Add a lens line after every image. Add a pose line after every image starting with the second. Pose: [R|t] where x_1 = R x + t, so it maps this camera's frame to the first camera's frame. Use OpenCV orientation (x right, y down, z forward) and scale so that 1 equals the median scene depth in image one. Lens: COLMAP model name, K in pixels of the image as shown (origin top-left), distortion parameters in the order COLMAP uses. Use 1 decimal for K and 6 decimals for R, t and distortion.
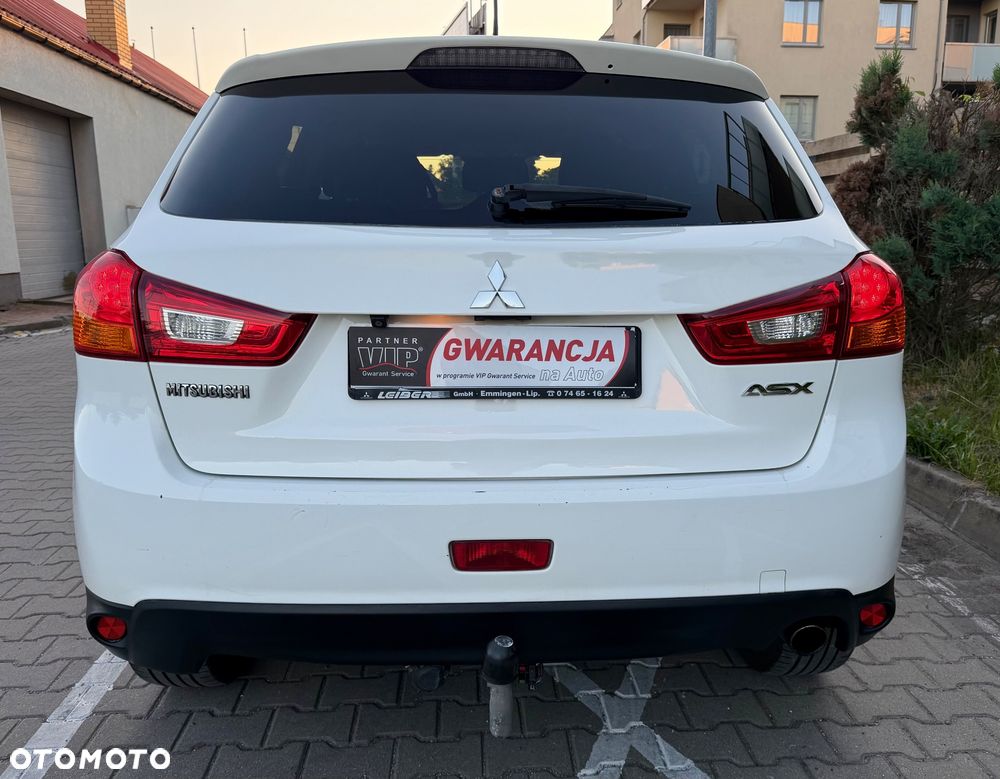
lens RADIAL K [[837.6, 0, 517.6], [0, 837.6, 391.1], [0, 0, 1]] dist [0.097584, -0.172679]
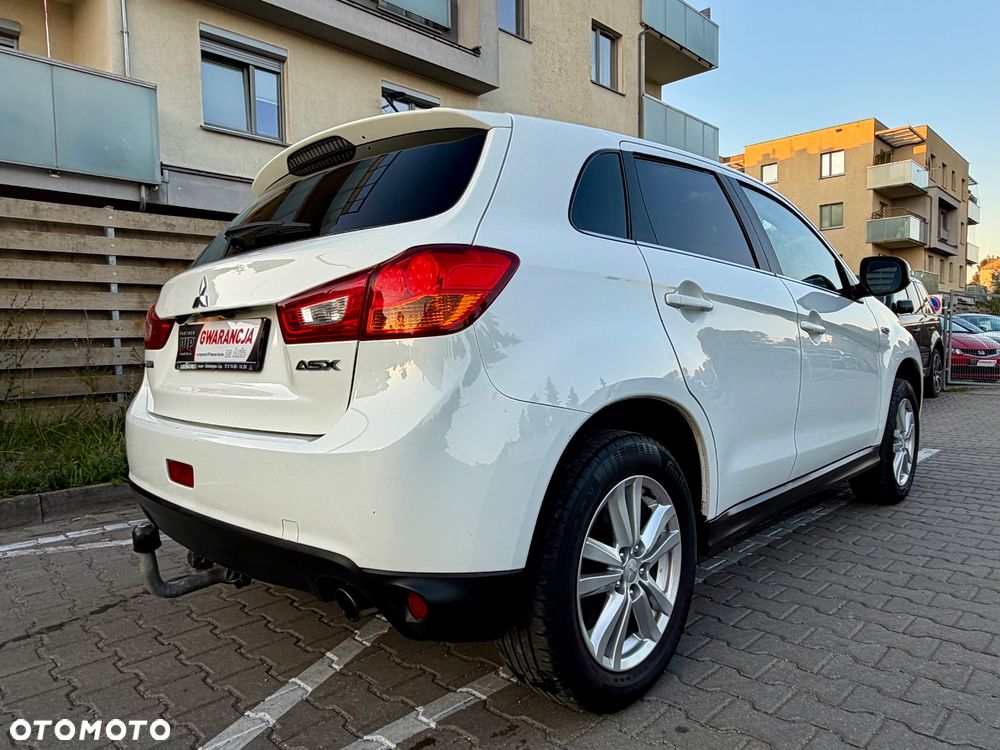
lens RADIAL K [[689.6, 0, 496.7], [0, 689.6, 375.0], [0, 0, 1]] dist [0.001592, 0.000676]
pose [[0.667622, 0.009916, -0.744434, 1.204304], [-0.110751, 0.990109, -0.086135, 0.066066], [0.736217, 0.139952, 0.662117, 0.571573]]
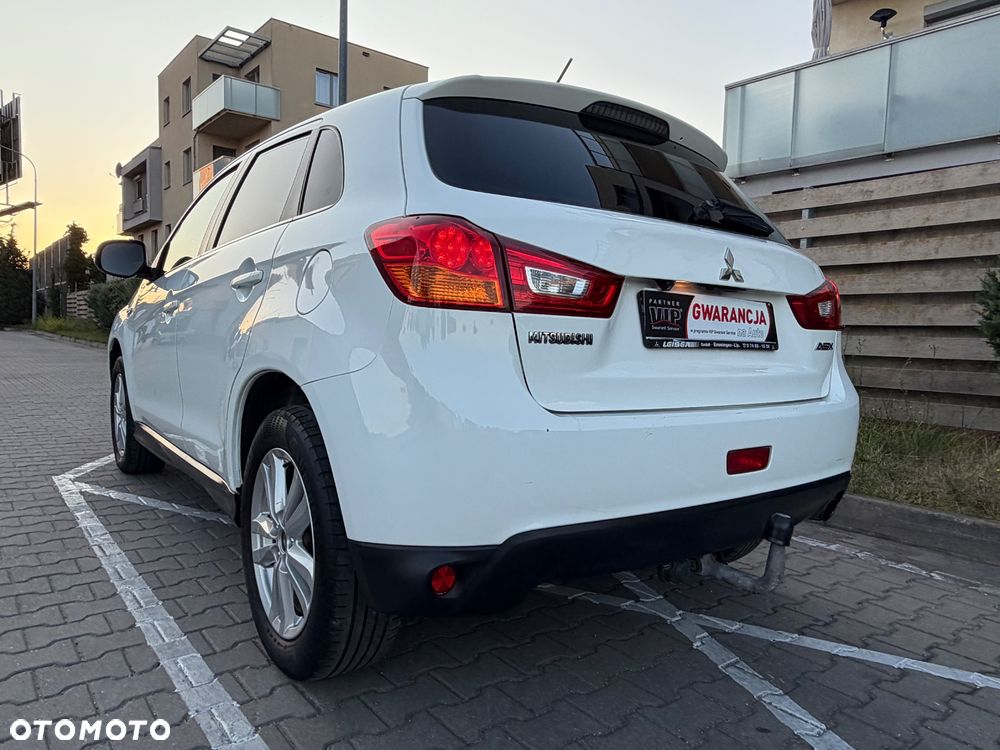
lens RADIAL K [[689.6, 0, 496.7], [0, 689.6, 375.0], [0, 0, 1]] dist [0.001592, 0.000676]
pose [[0.828804, -0.011174, 0.559428, -0.952784], [0.073906, 0.993227, -0.089654, 0.124912], [-0.554637, 0.115651, 0.824016, 0.283233]]
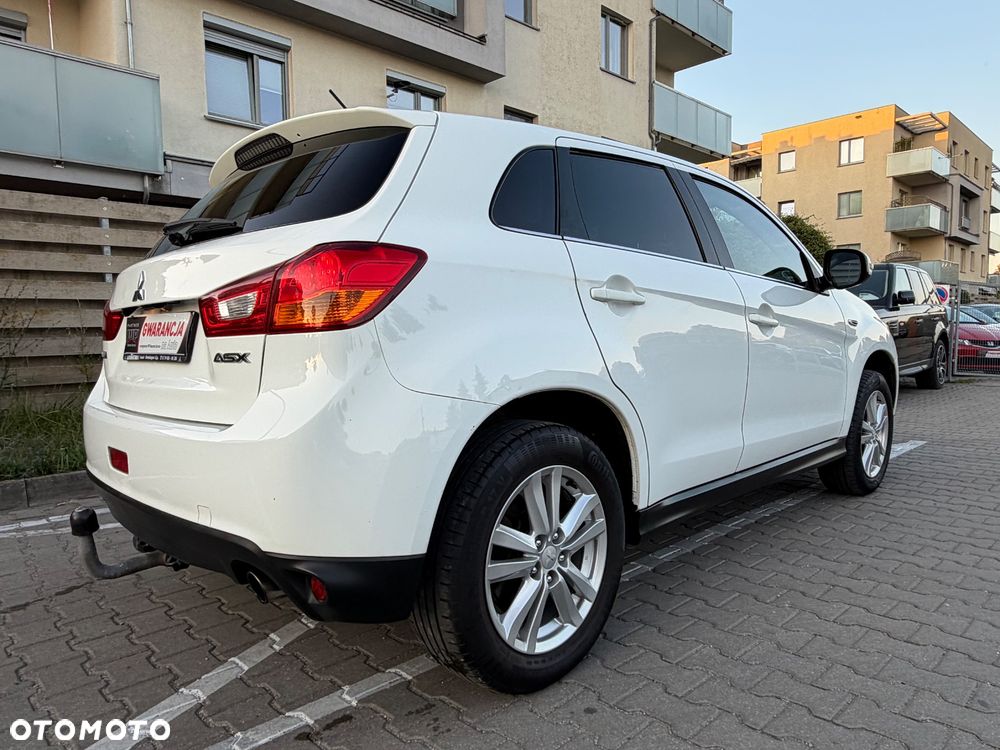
lens RADIAL K [[689.8, 0, 500.0], [0, 689.8, 375.0], [0, 0, 1]] dist [0.002587, -0.000316]
pose [[0.651996, 0.024836, -0.757815, 1.335464], [-0.116493, 0.990878, -0.067753, 0.044780], [0.749220, 0.132455, 0.648942, 0.667706]]
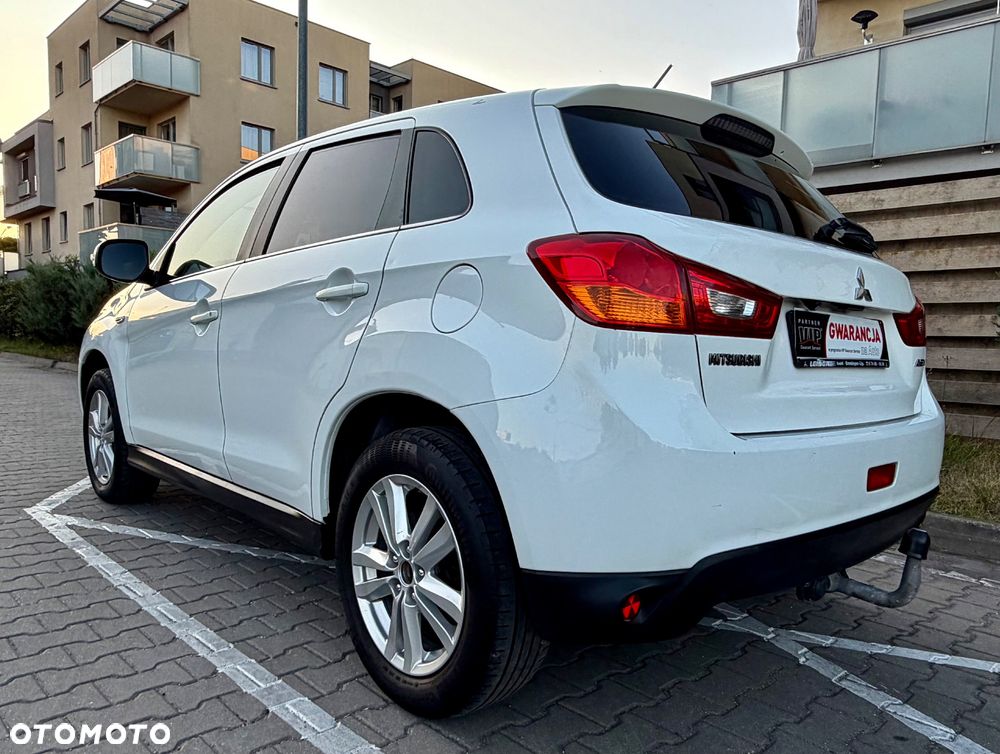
lens RADIAL K [[745.8, 0, 532.1], [0, 745.8, 396.3], [0, 0, 1]] dist [0.002576, -0.000202]
pose [[0.752742, -0.027265, 0.657751, -1.223249], [0.090202, 0.993990, -0.062025, 0.085197], [-0.652107, 0.106019, 0.750677, 0.426388]]
